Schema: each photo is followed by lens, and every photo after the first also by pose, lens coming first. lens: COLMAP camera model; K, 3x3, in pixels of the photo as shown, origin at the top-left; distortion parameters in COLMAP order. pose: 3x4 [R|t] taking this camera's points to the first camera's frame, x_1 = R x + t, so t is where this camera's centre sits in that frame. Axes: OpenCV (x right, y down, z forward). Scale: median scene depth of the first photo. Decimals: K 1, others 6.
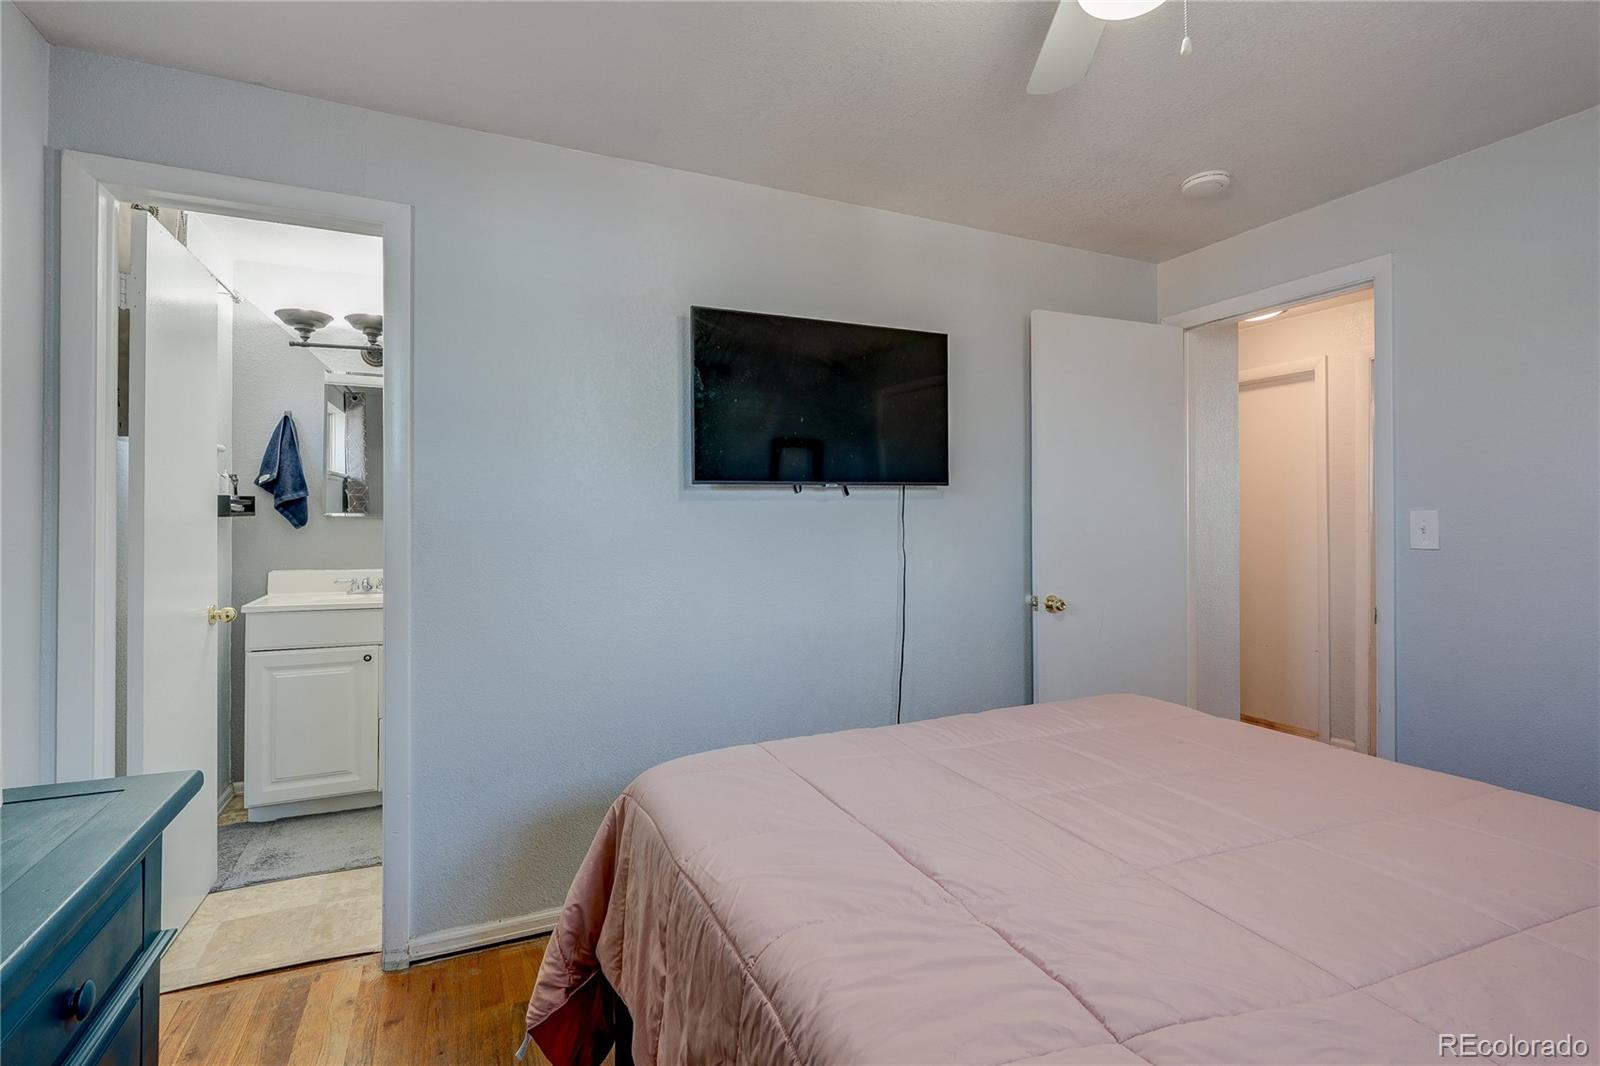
lens RADIAL K [[760.3, 0, 799.0], [0, 760.3, 523.9], [0, 0, 1]] dist [-0.004412, 0.000618]
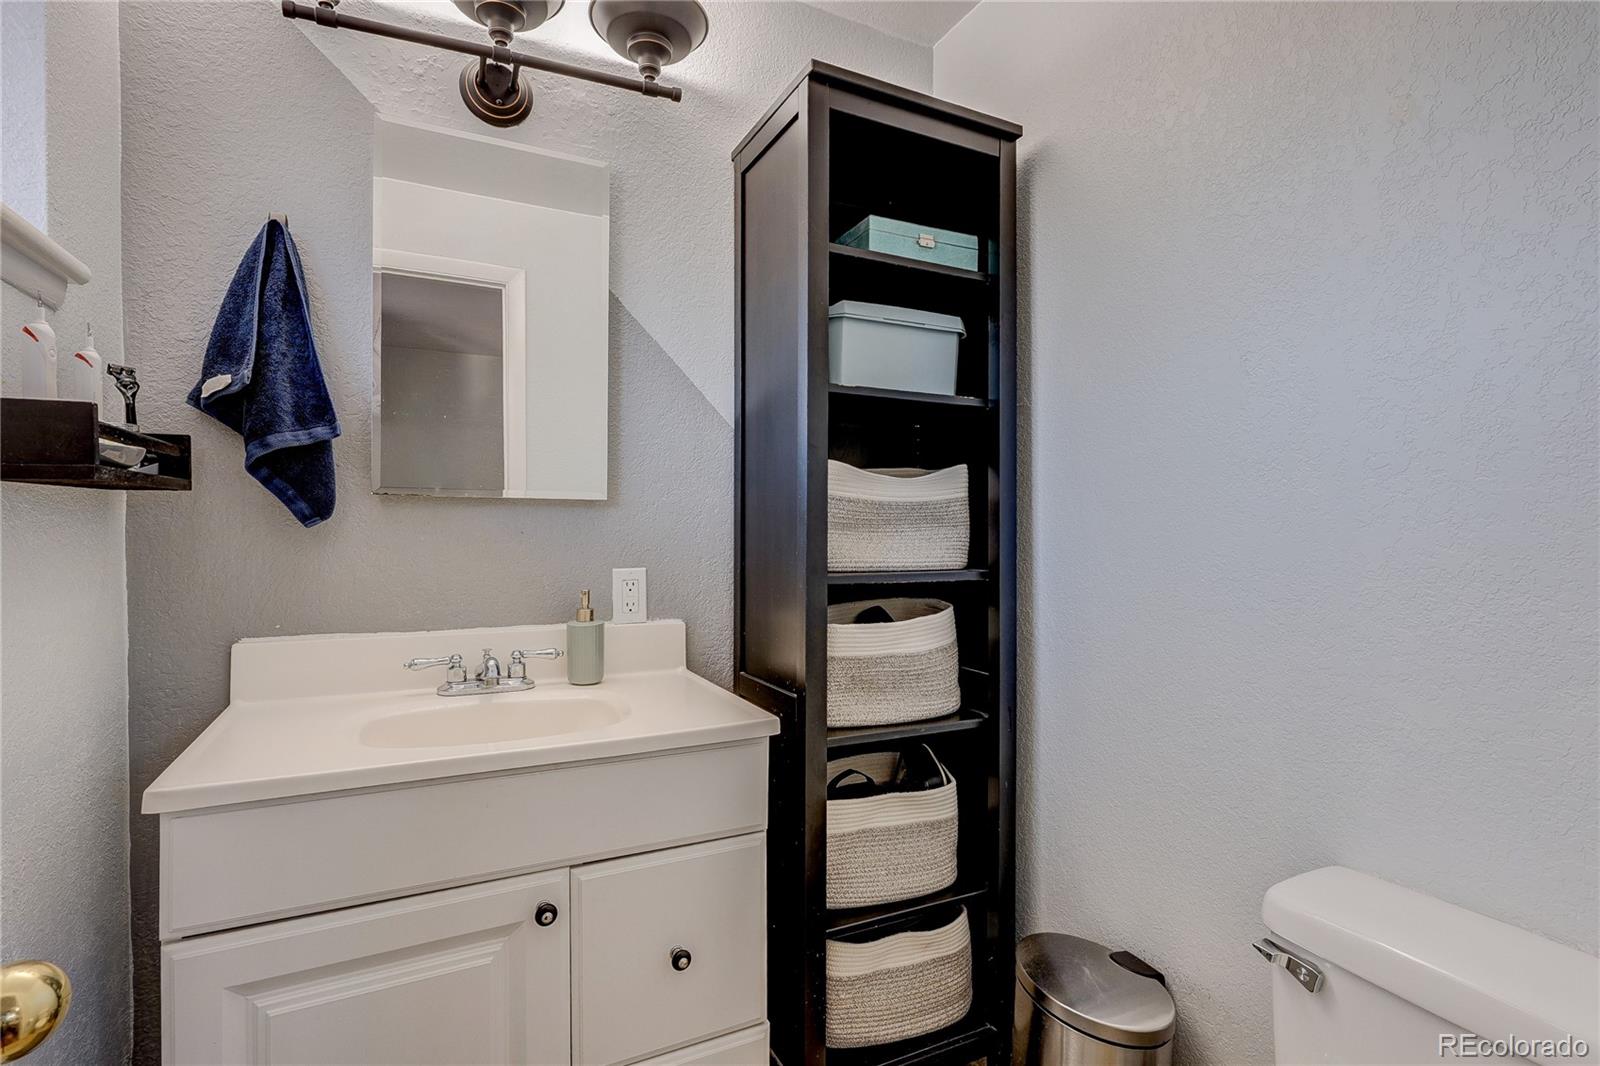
lens RADIAL K [[760.3, 0, 788.7], [0, 760.3, 543.2], [0, 0, 1]] dist [-0.004412, 0.000618]
pose [[0.999292, -0.002851, 0.037506, -0.444341], [0.002193, 0.999843, 0.017569, 0.008379], [-0.037550, -0.017474, 0.999142, 0.625303]]
